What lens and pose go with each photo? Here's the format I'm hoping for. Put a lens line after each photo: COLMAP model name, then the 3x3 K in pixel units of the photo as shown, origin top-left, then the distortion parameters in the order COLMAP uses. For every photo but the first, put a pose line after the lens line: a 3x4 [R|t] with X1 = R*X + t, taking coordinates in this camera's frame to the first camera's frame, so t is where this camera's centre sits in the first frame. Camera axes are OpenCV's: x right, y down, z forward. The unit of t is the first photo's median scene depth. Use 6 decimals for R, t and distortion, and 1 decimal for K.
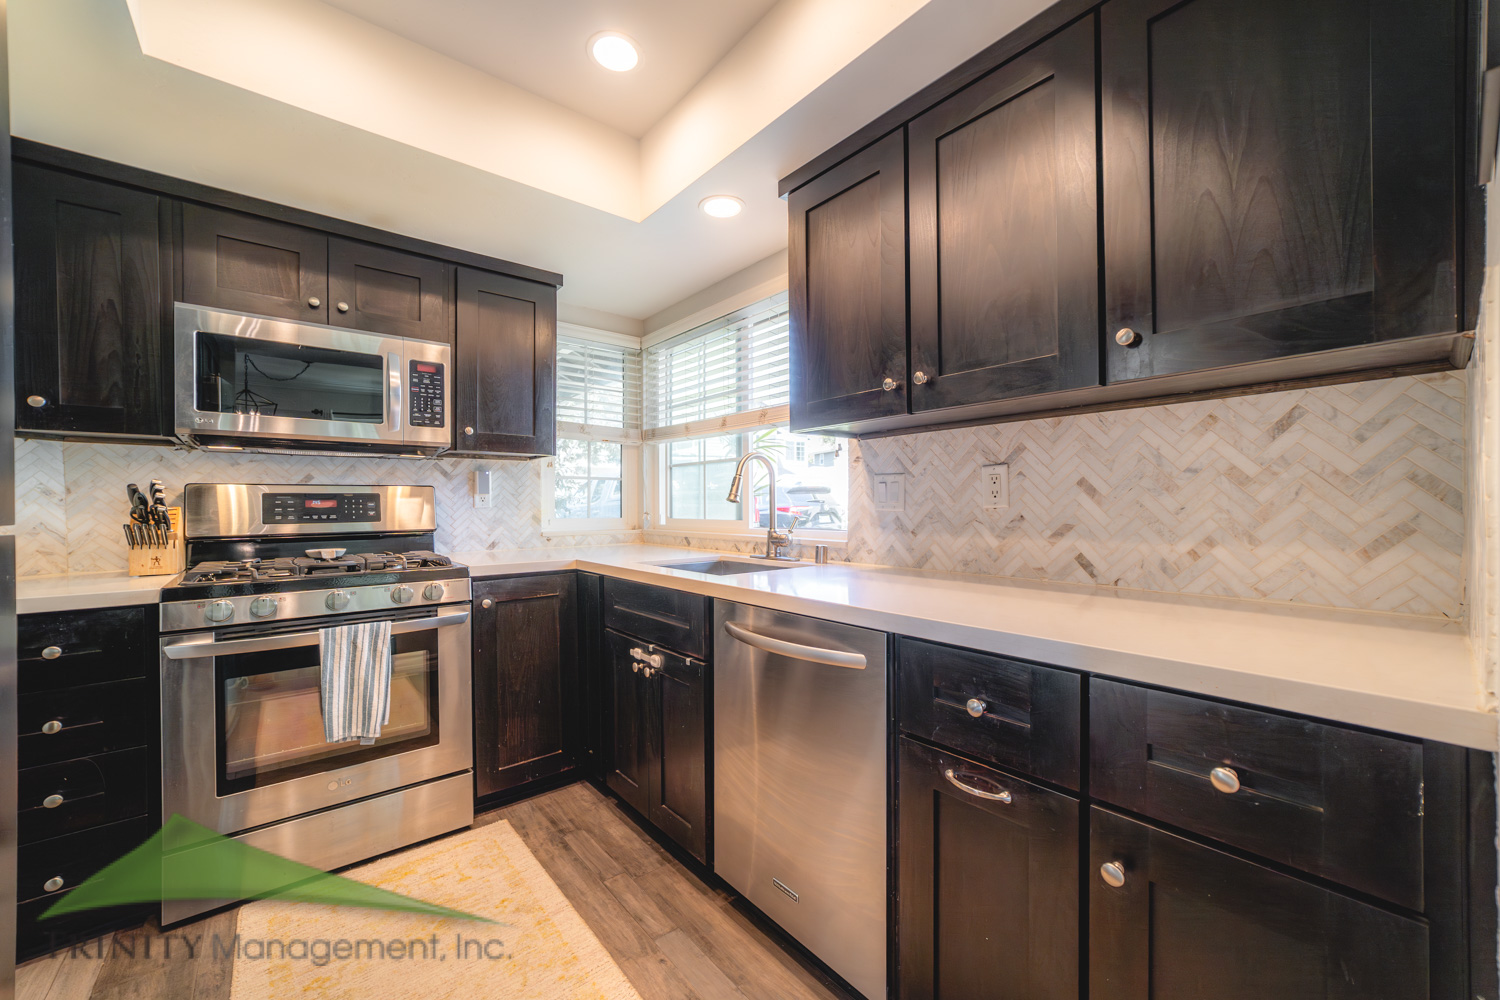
lens RADIAL K [[576.6, 0, 750.0], [0, 576.6, 500.0], [0, 0, 1]] dist [0.000016, 0.000345]
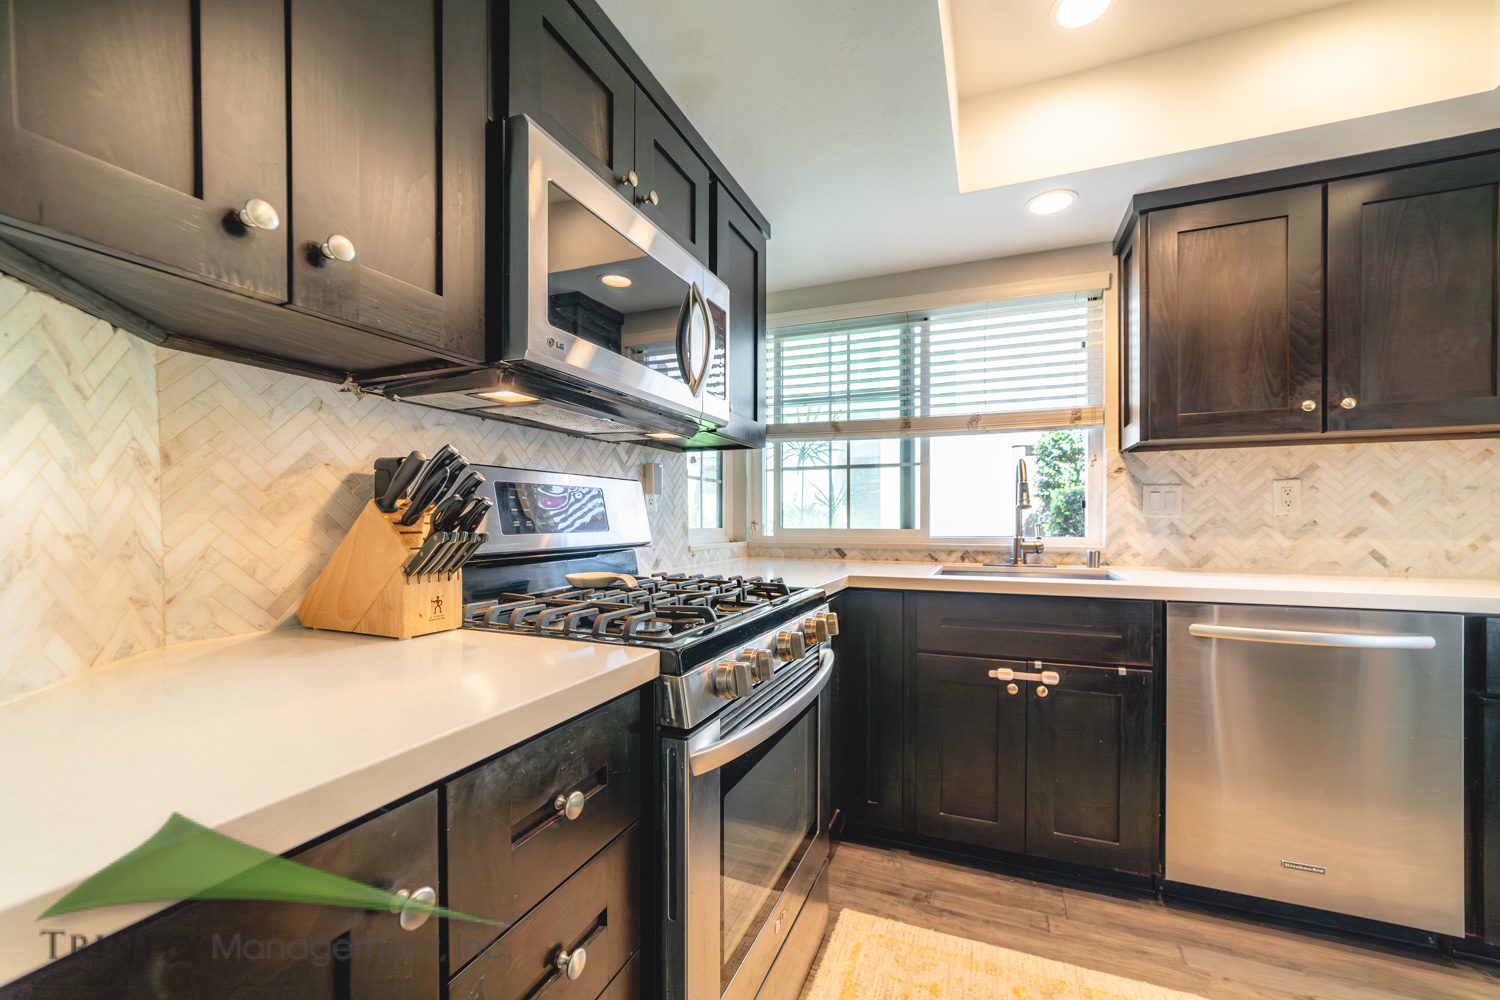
lens RADIAL K [[583.8, 0, 755.2], [0, 583.8, 516.2], [0, 0, 1]] dist [0.001080, 0.000379]
pose [[0.877046, 0.008002, 0.480339, -1.083004], [-0.008847, 0.999961, -0.000505, 0.025731], [-0.480324, -0.003807, 0.877083, 0.428336]]
